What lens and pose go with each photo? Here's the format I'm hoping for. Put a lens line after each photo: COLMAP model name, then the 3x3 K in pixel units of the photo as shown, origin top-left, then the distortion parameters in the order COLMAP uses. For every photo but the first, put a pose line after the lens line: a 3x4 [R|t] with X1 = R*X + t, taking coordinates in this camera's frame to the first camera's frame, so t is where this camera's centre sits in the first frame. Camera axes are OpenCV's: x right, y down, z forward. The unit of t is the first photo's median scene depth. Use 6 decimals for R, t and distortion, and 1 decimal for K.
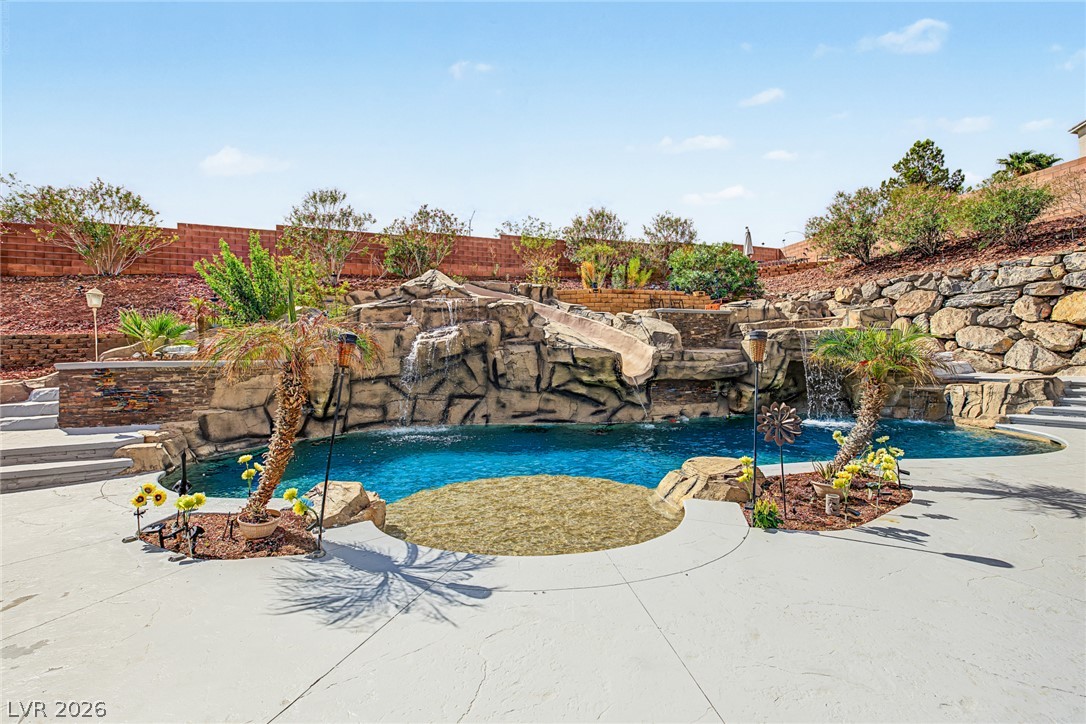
lens RADIAL K [[455.1, 0, 550.6], [0, 455.1, 361.9], [0, 0, 1]] dist [0.010928, -0.000636]
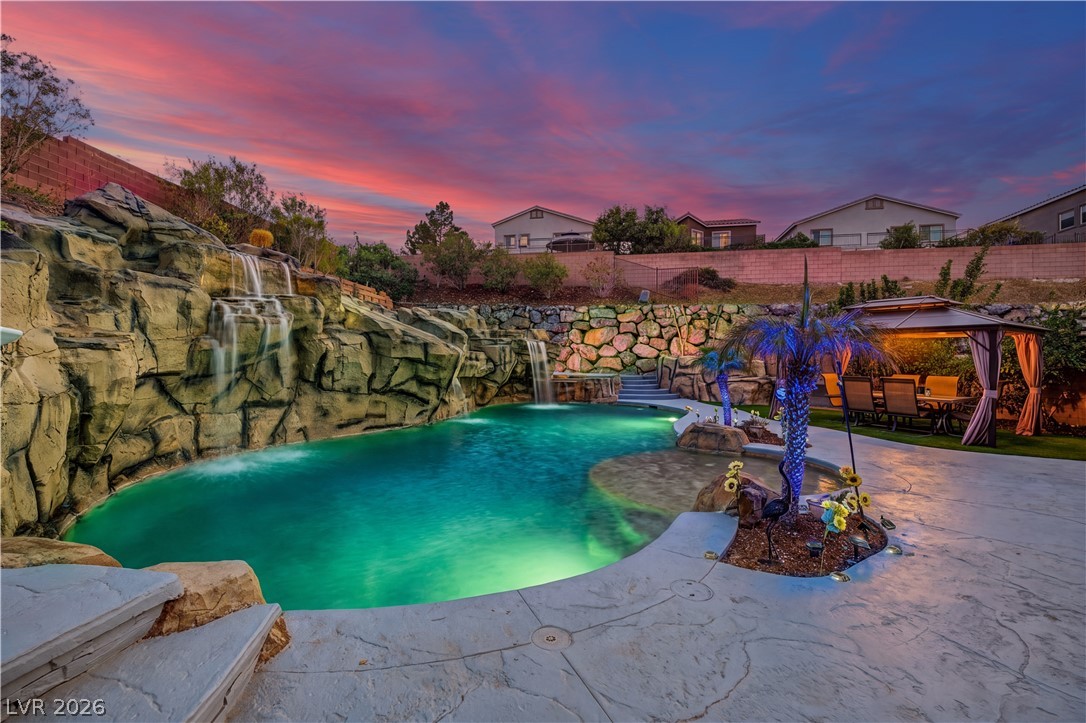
lens RADIAL K [[462.1, 0, 549.7], [0, 462.1, 354.1], [0, 0, 1]] dist [0.002097, 0.000403]
pose [[0.431062, 0.040042, 0.901433, -0.626258], [-0.015039, 0.999195, -0.037193, 0.021118], [-0.902197, 0.002475, 0.431317, 0.335670]]
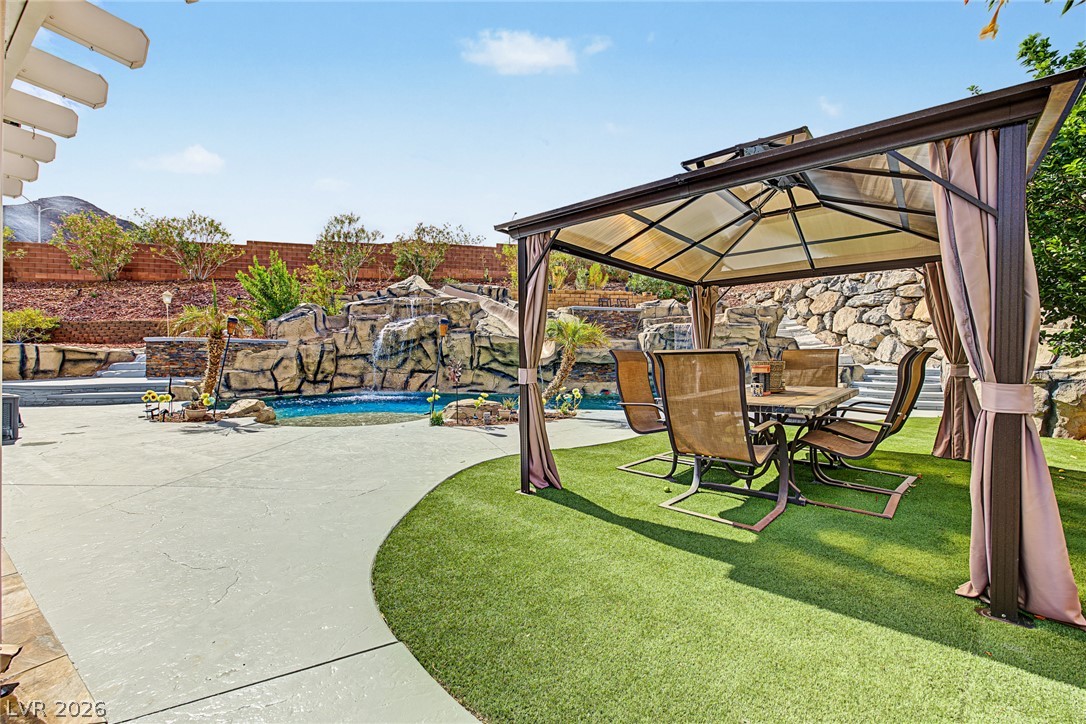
lens RADIAL K [[455.1, 0, 567.5], [0, 455.1, 365.0], [0, 0, 1]] dist [0.010928, -0.000636]
pose [[0.988332, 0.025447, -0.150172, 0.434410], [-0.023360, 0.999605, 0.015640, 0.026611], [0.150510, -0.011949, 0.988536, -0.255400]]
